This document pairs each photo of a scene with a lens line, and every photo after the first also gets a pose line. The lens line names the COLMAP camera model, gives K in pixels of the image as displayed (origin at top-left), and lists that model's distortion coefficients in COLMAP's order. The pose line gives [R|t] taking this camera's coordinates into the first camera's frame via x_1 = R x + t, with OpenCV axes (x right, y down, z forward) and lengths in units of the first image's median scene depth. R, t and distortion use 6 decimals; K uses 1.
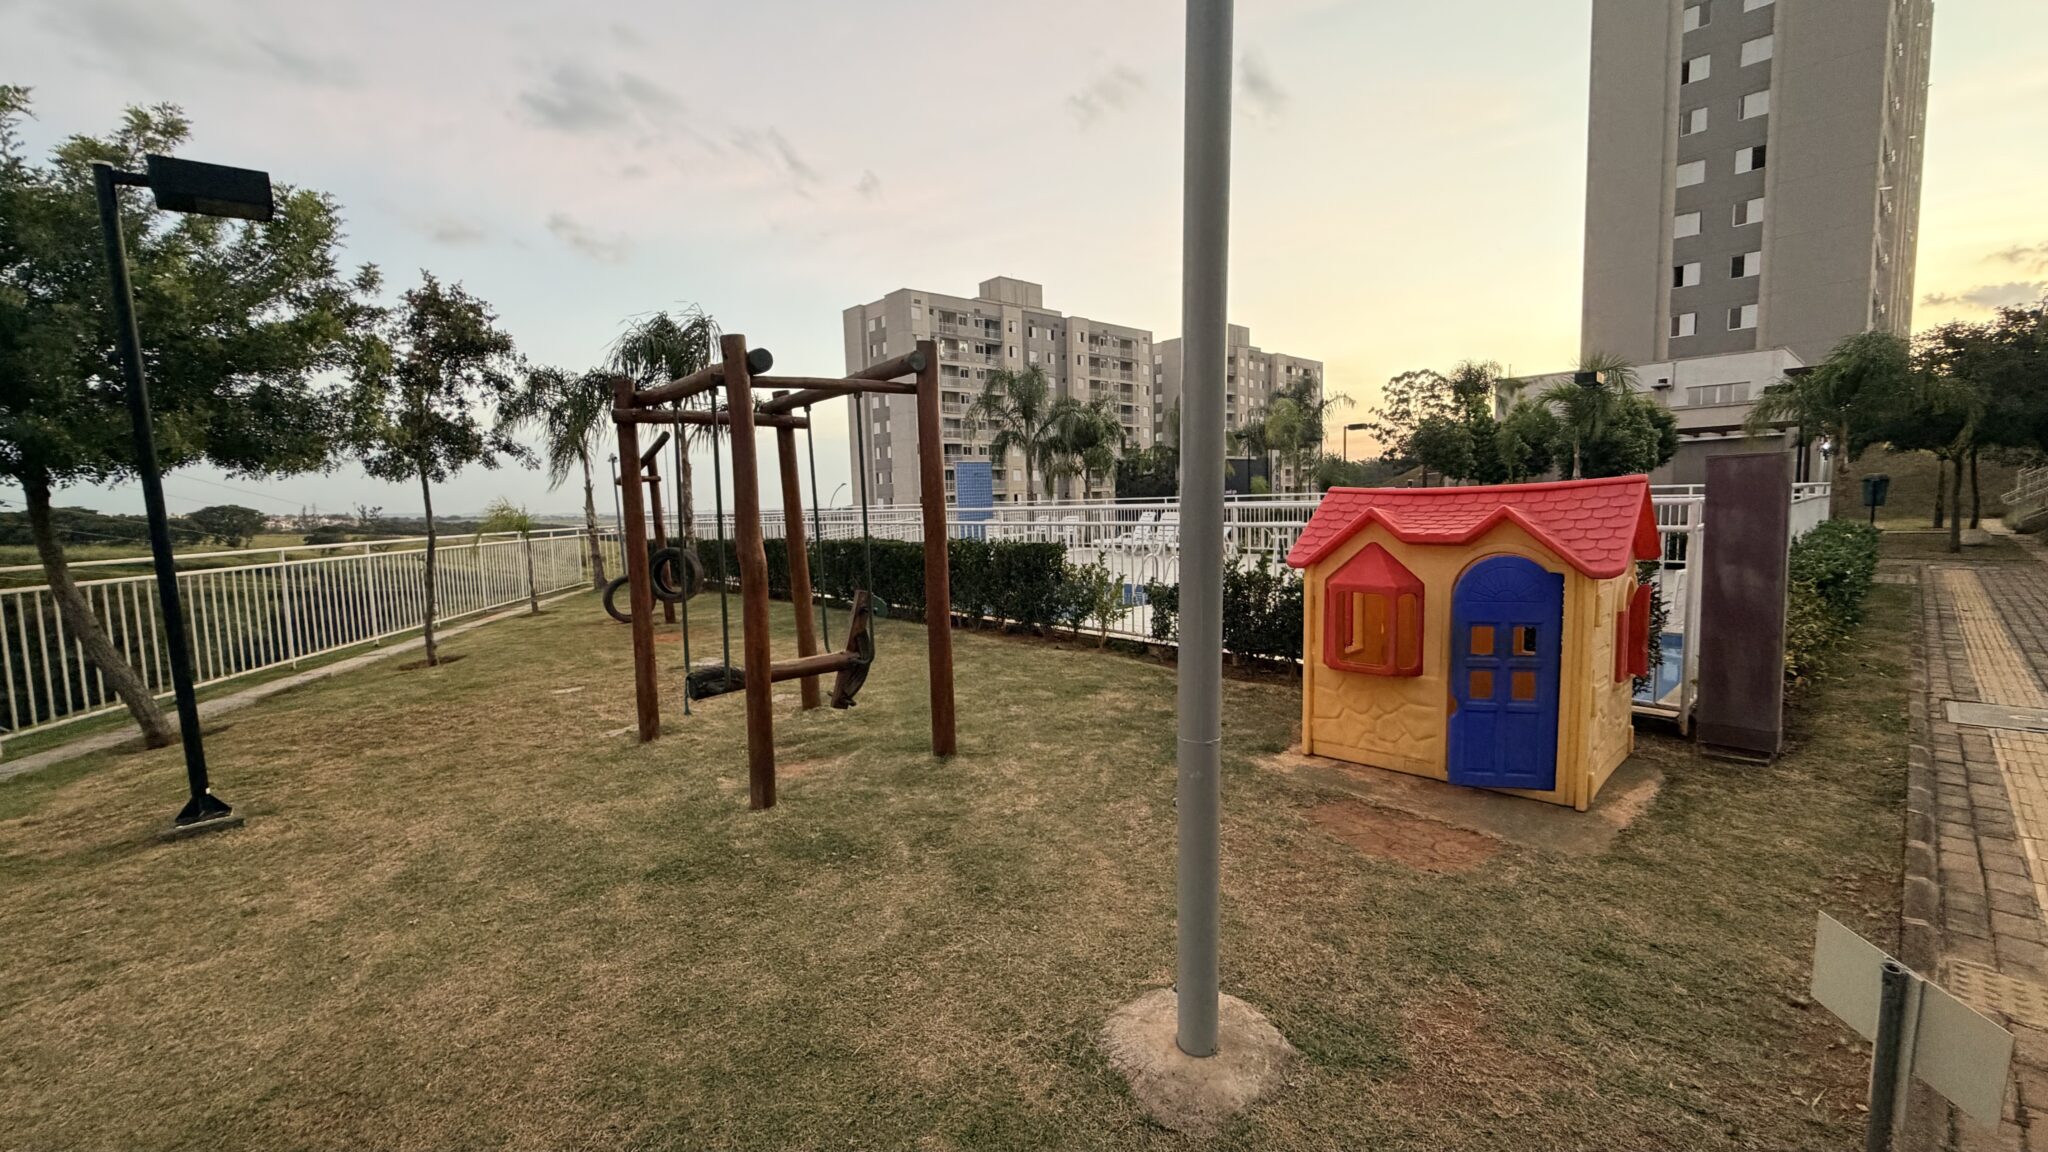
lens RADIAL K [[823.5, 0, 1014.1], [0, 823.5, 572.9], [0, 0, 1]] dist [-0.001734, 0.000121]
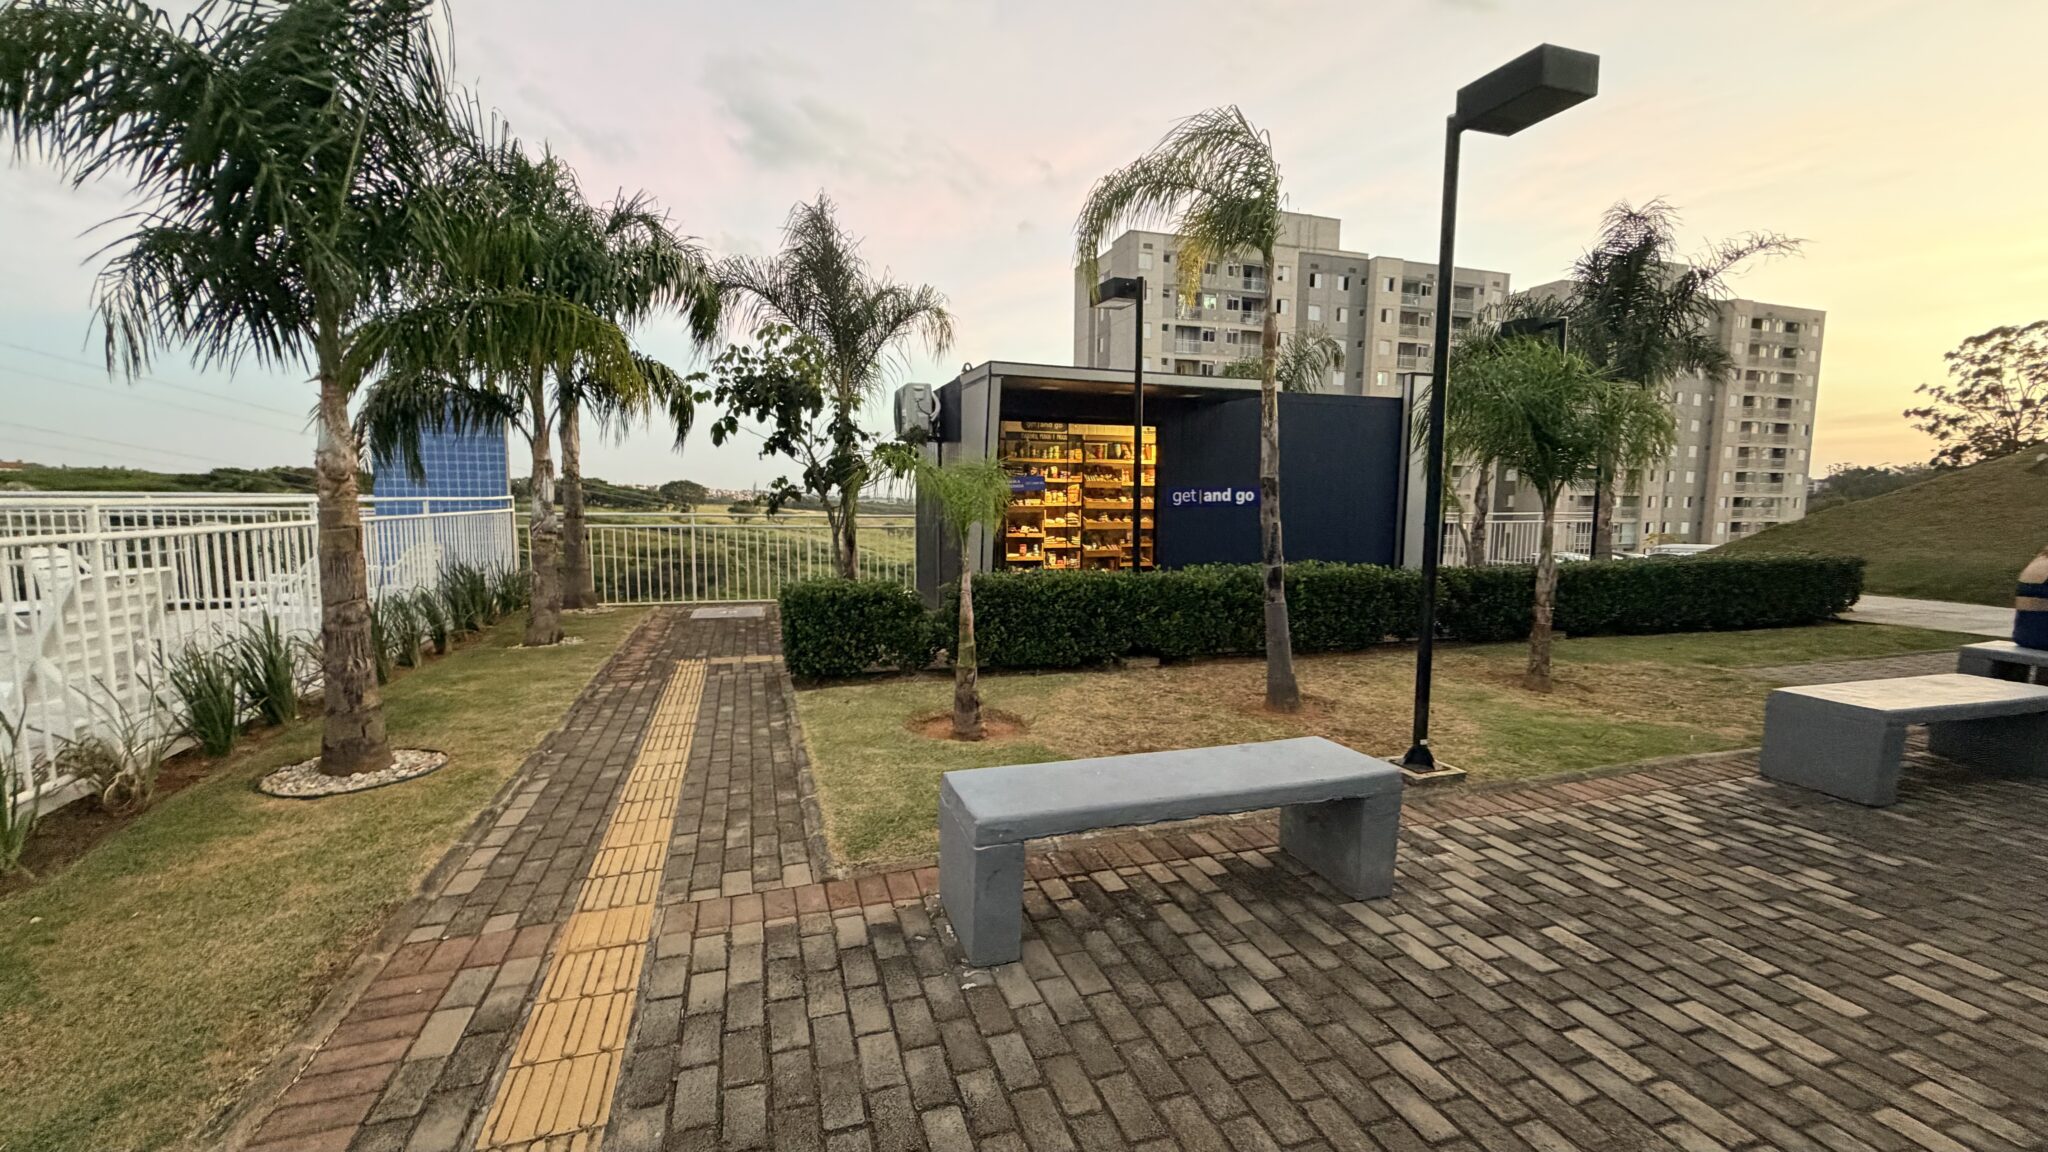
lens RADIAL K [[816.4, 0, 1020.6], [0, 816.4, 566.9], [0, 0, 1]] dist [0.001637, -0.000172]
pose [[0.911568, 0.073209, -0.404580, 0.102135], [-0.073326, 0.997192, 0.015231, -0.022087], [0.404559, 0.015782, 0.914376, 0.215659]]
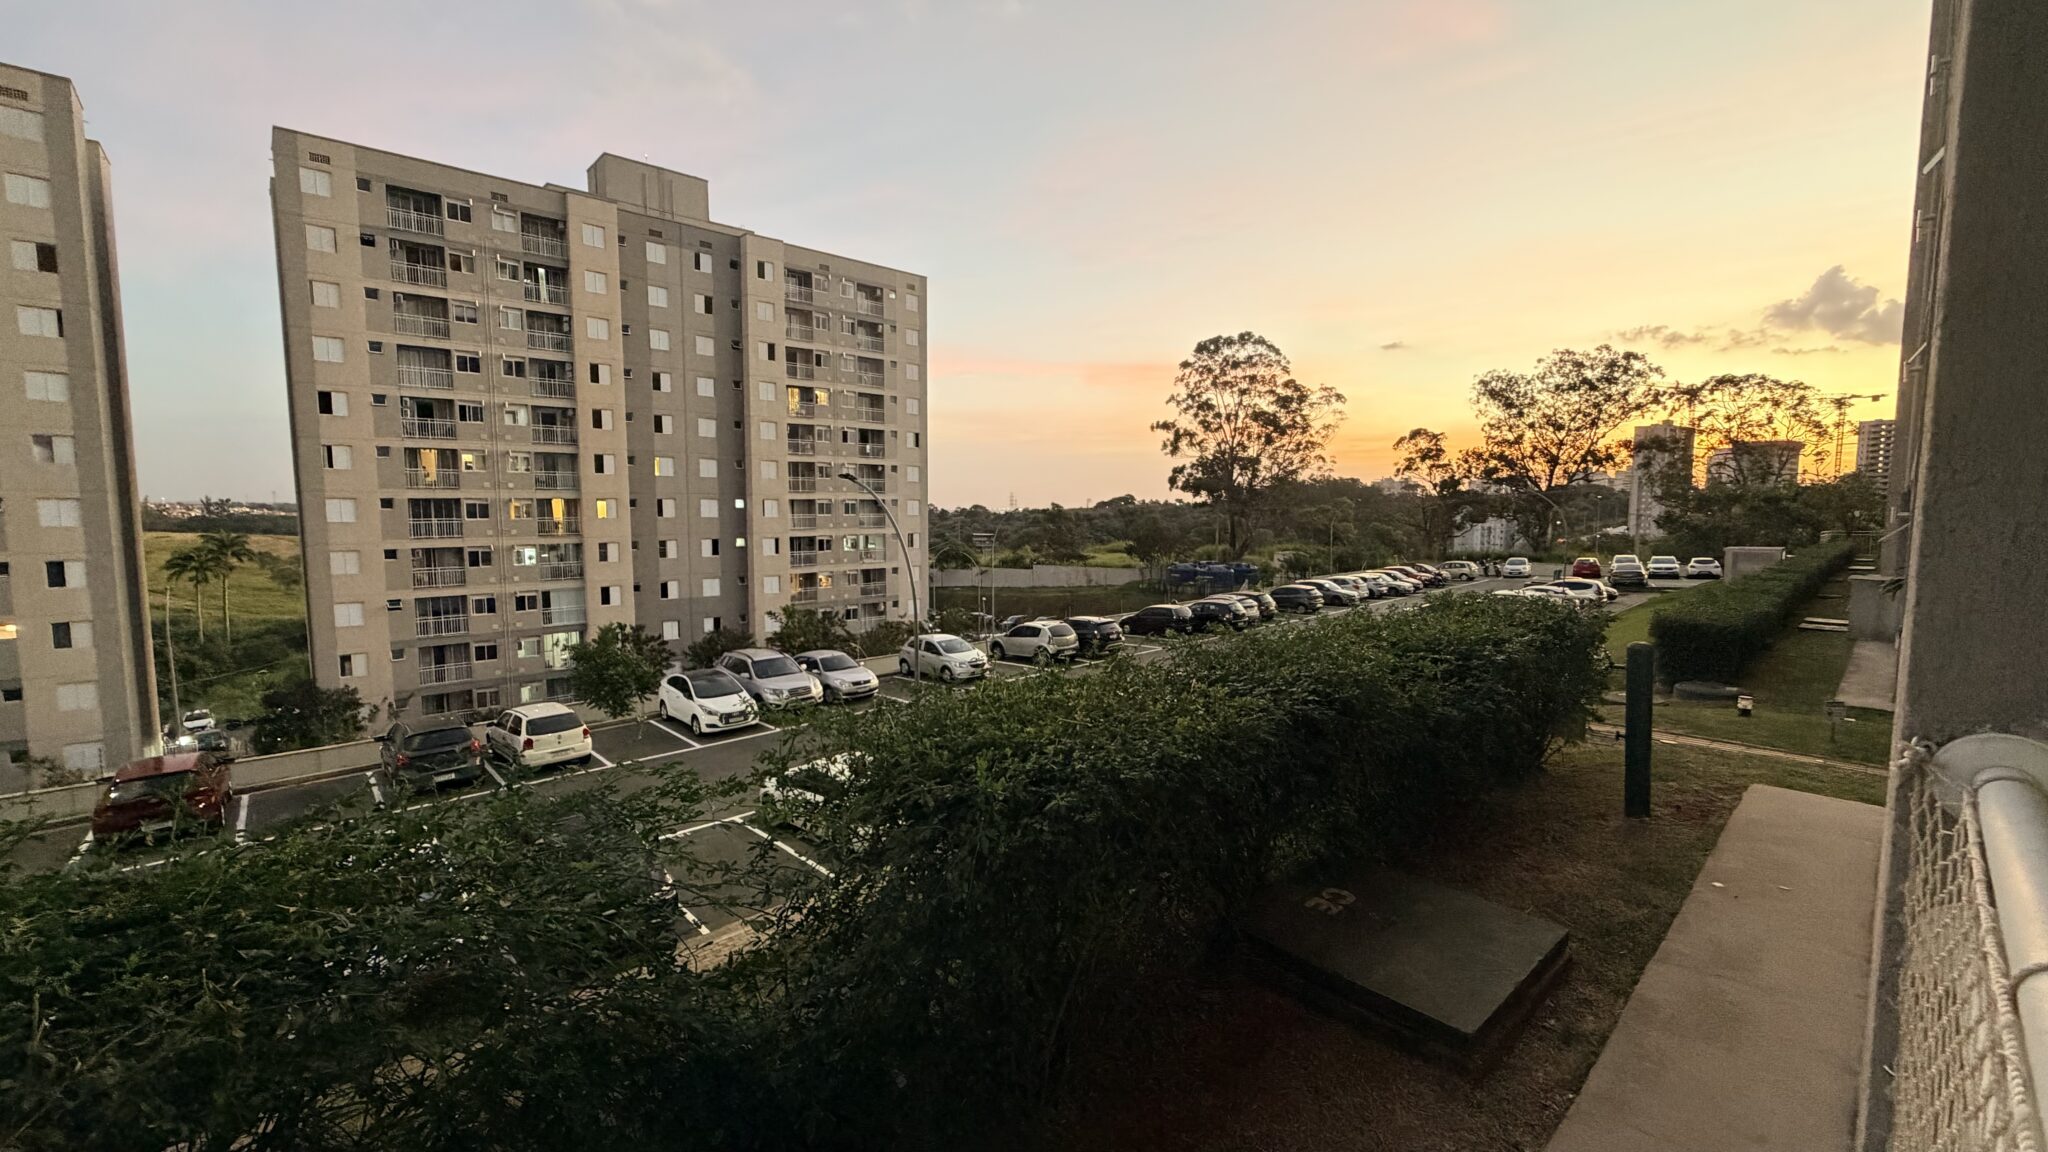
lens RADIAL K [[816.4, 0, 1016.5], [0, 816.4, 577.6], [0, 0, 1]] dist [0.001637, -0.000172]
pose [[0.999554, 0.028137, 0.009990, 0.648731], [-0.028120, 0.999603, -0.001885, -0.123975], [-0.010039, 0.001603, 0.999948, 0.795393]]
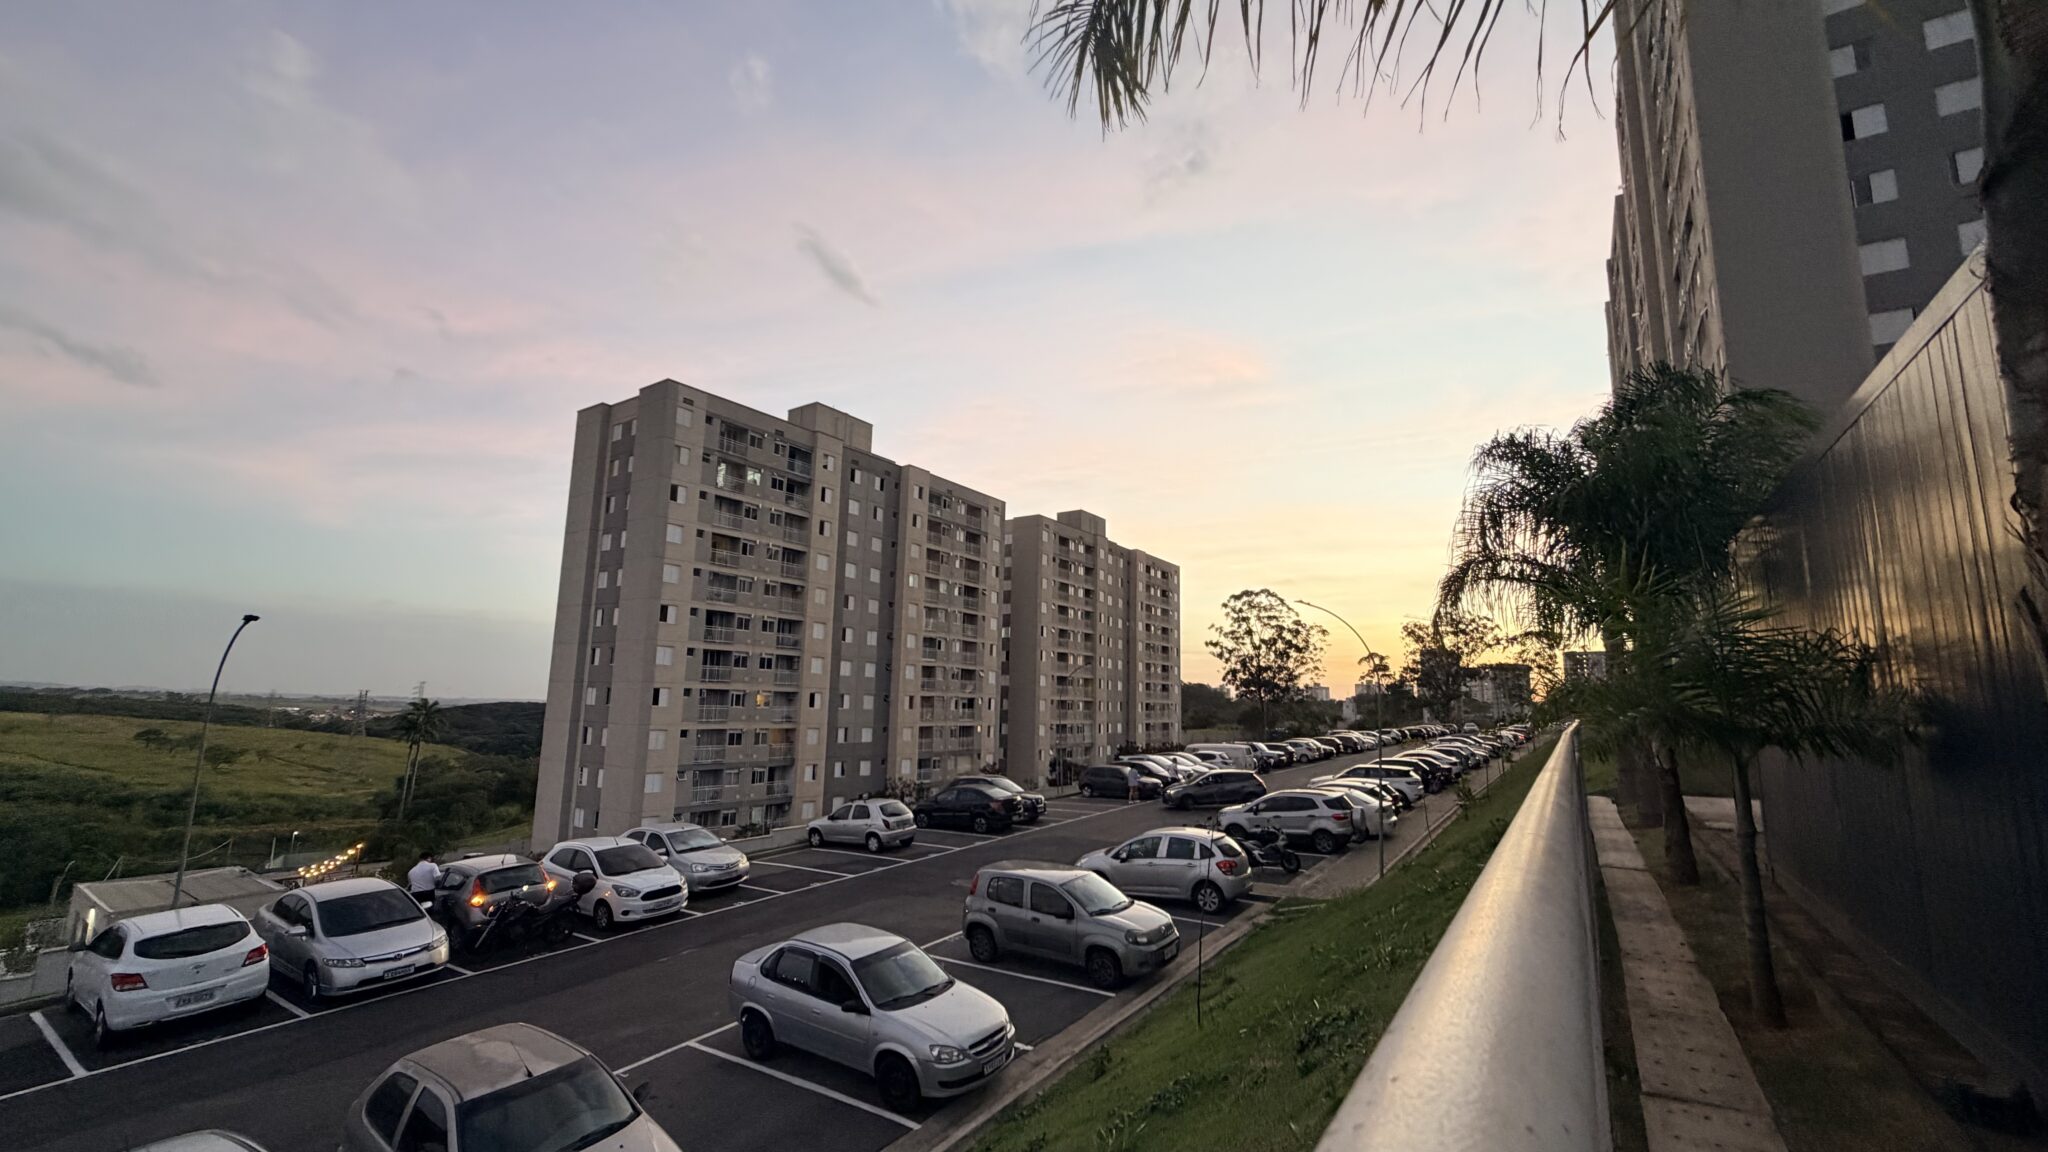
lens RADIAL K [[816.4, 0, 1020.3], [0, 816.4, 569.3], [0, 0, 1]] dist [0.001637, -0.000172]
pose [[0.971250, 0.088488, 0.221007, 0.011557], [-0.029393, 0.965823, -0.257529, -0.025995], [-0.236242, 0.243629, 0.940656, 0.302383]]
